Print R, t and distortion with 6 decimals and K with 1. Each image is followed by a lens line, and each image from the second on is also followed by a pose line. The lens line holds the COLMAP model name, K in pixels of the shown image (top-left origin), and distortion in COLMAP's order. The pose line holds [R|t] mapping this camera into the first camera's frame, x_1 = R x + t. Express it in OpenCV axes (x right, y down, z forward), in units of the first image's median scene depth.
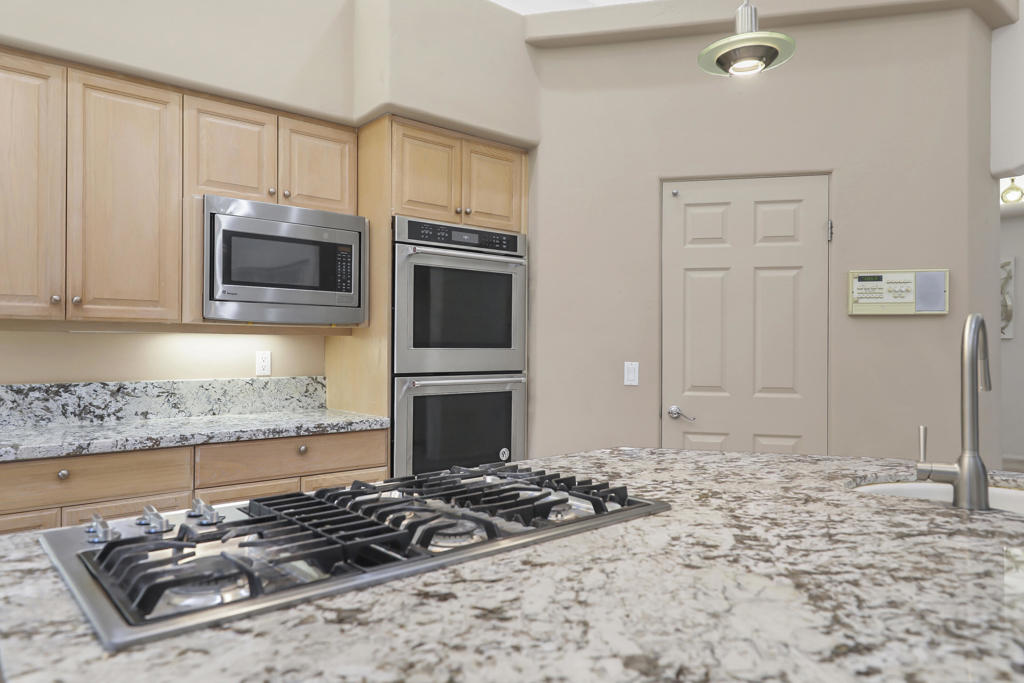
lens RADIAL K [[666.1, 0, 516.7], [0, 666.1, 343.6], [0, 0, 1]] dist [0.007352, 0.000805]
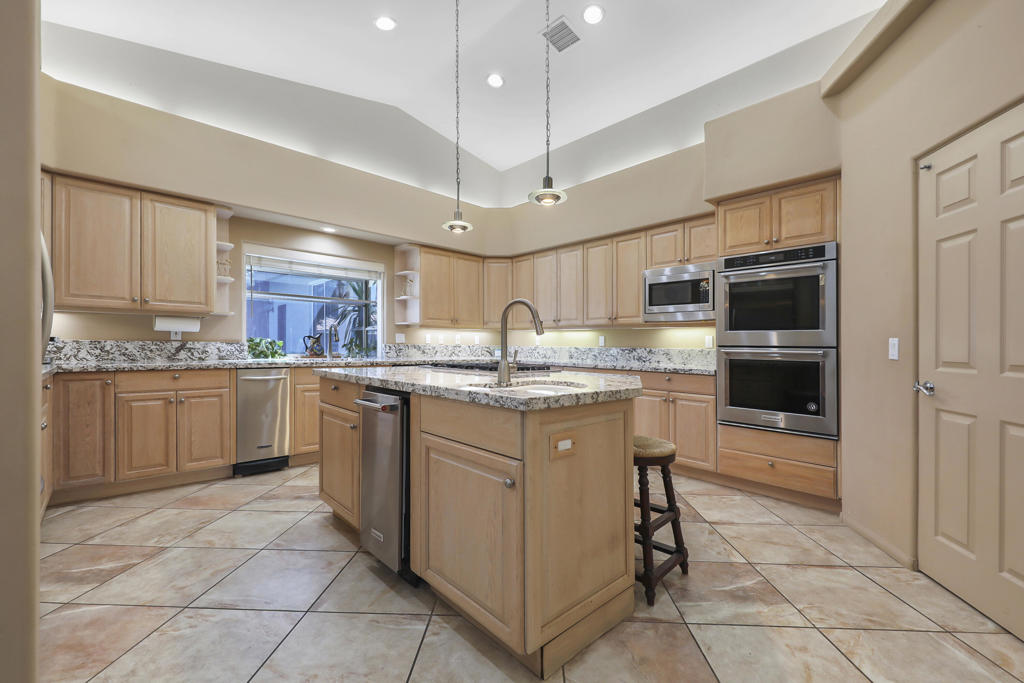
lens RADIAL K [[427.1, 0, 523.0], [0, 427.1, 351.7], [0, 0, 1]] dist [0.003274, 0.000101]
pose [[0.059116, 0.013812, -0.998156, 0.931541], [-0.003718, 0.999900, 0.013616, 0.047463], [0.998244, 0.002907, 0.059161, 0.395893]]
